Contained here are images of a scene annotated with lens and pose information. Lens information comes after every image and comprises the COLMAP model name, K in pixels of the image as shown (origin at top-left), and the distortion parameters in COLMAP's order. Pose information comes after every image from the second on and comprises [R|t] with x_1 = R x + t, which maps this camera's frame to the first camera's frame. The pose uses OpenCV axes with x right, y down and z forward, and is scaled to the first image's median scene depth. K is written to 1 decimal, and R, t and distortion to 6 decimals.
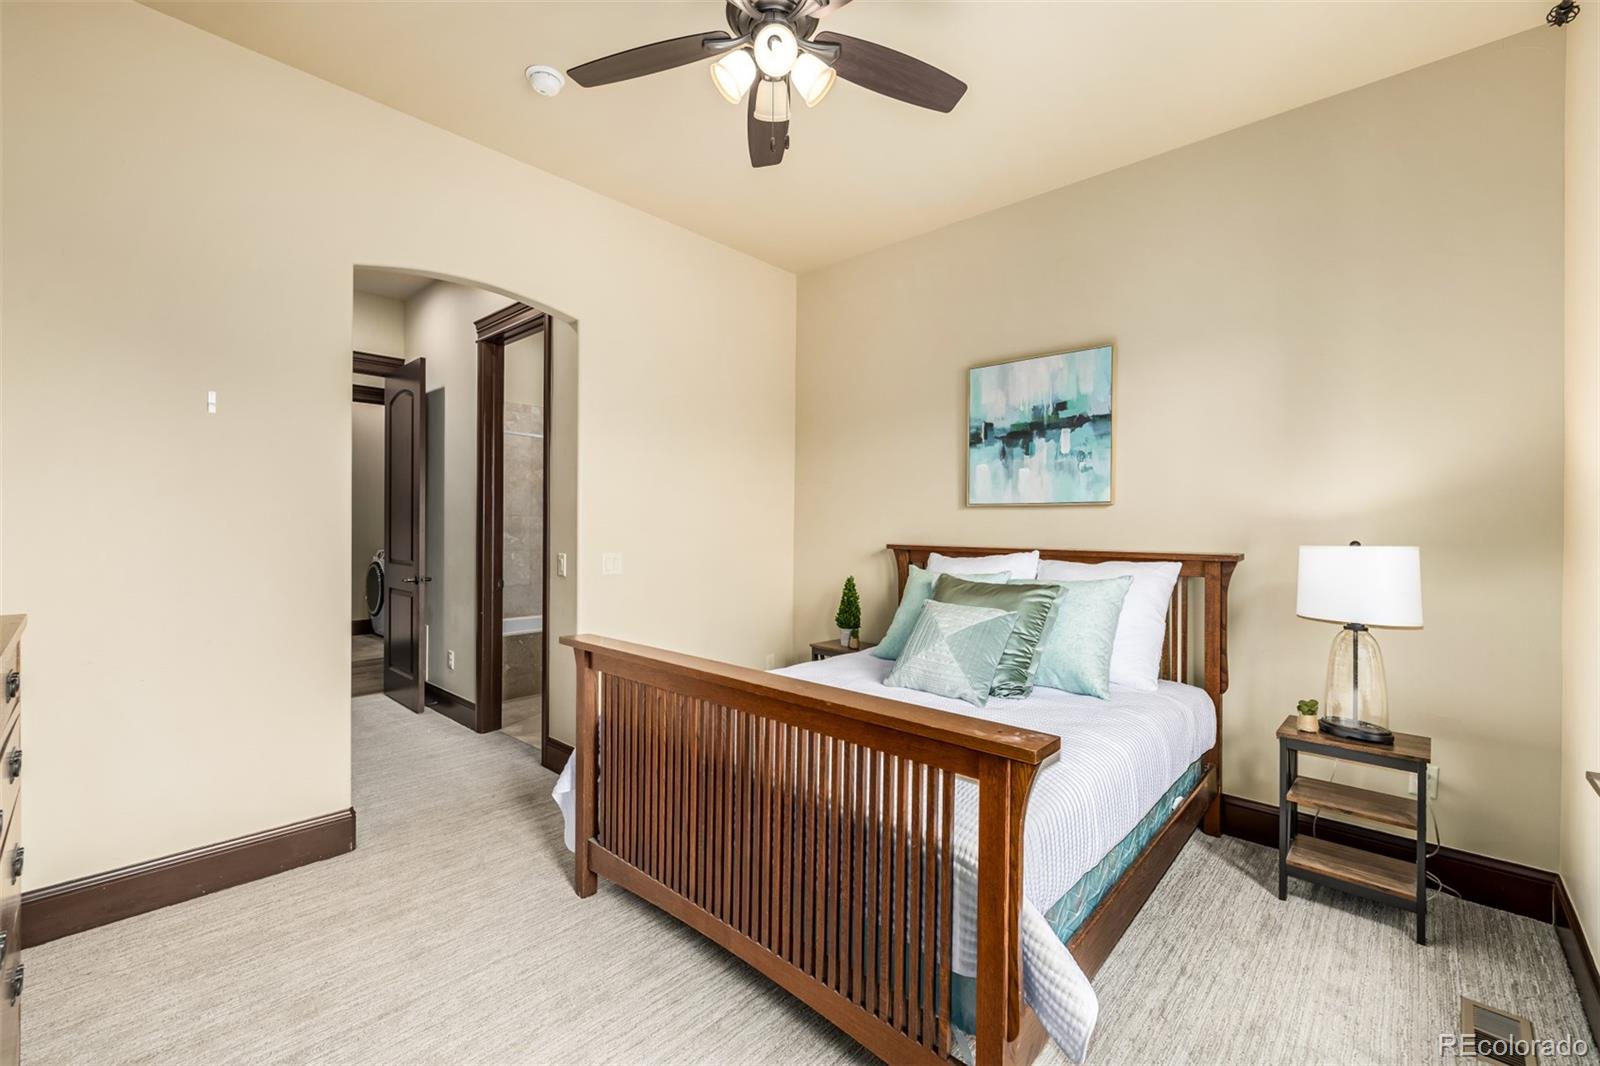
lens RADIAL K [[676.1, 0, 800.0], [0, 676.1, 533.0], [0, 0, 1]] dist [-0.000156, -0.000015]
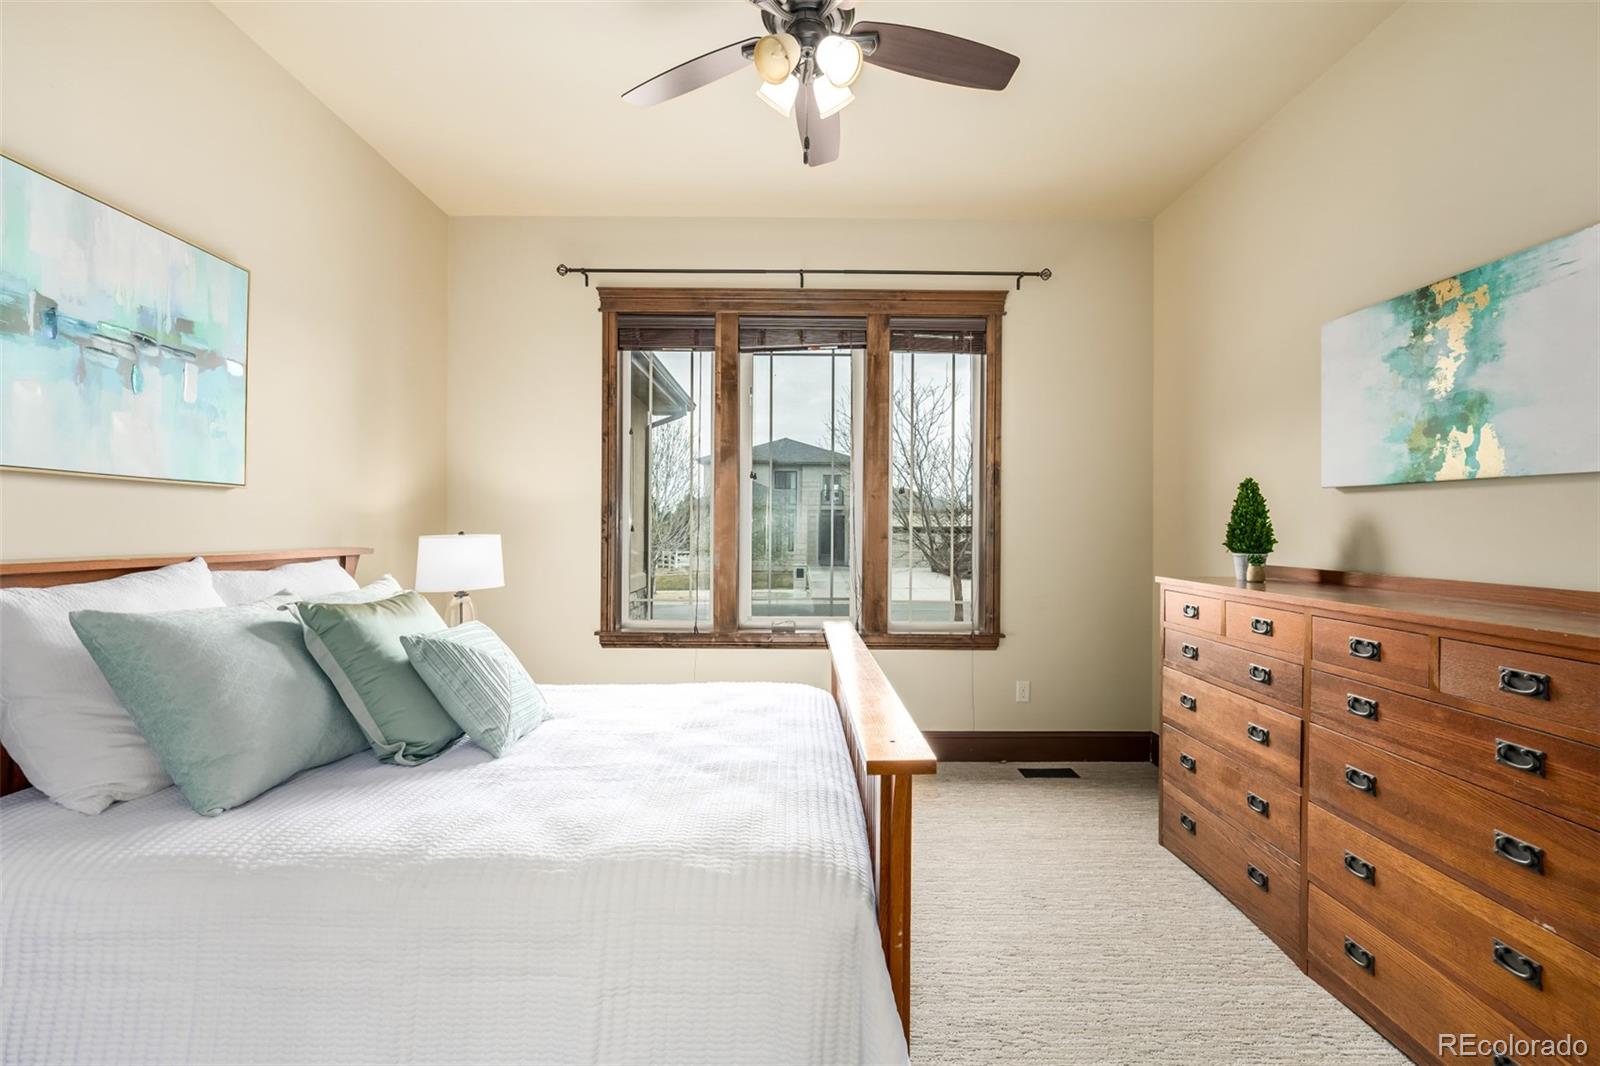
lens RADIAL K [[676.1, 0, 800.0], [0, 676.1, 533.0], [0, 0, 1]] dist [-0.000156, -0.000015]
pose [[-0.685035, -0.016476, 0.728323, -0.461922], [-0.003385, 0.999805, 0.019434, -0.010223], [-0.728502, 0.010847, -0.684958, 1.017462]]
